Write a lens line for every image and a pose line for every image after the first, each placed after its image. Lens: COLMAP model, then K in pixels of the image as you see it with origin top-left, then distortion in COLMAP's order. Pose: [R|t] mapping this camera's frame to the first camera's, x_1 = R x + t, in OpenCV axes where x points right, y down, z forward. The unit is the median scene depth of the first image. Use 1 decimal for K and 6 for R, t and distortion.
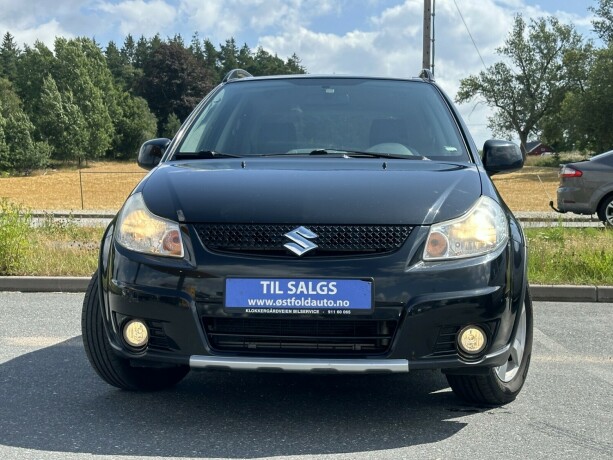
lens RADIAL K [[1054.1, 0, 306.5], [0, 1054.1, 230.0], [0, 0, 1]] dist [0.117714, 0.020831]
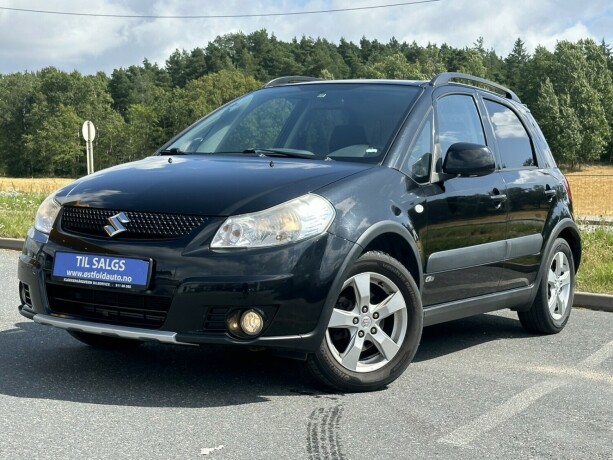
lens RADIAL K [[1054.1, 0, 306.5], [0, 1054.1, 230.0], [0, 0, 1]] dist [0.117714, 0.020831]
pose [[0.883093, 0.050031, -0.466523, 0.730809], [-0.051480, 0.998627, 0.009649, -0.005749], [0.466366, 0.015496, 0.884456, 0.056164]]
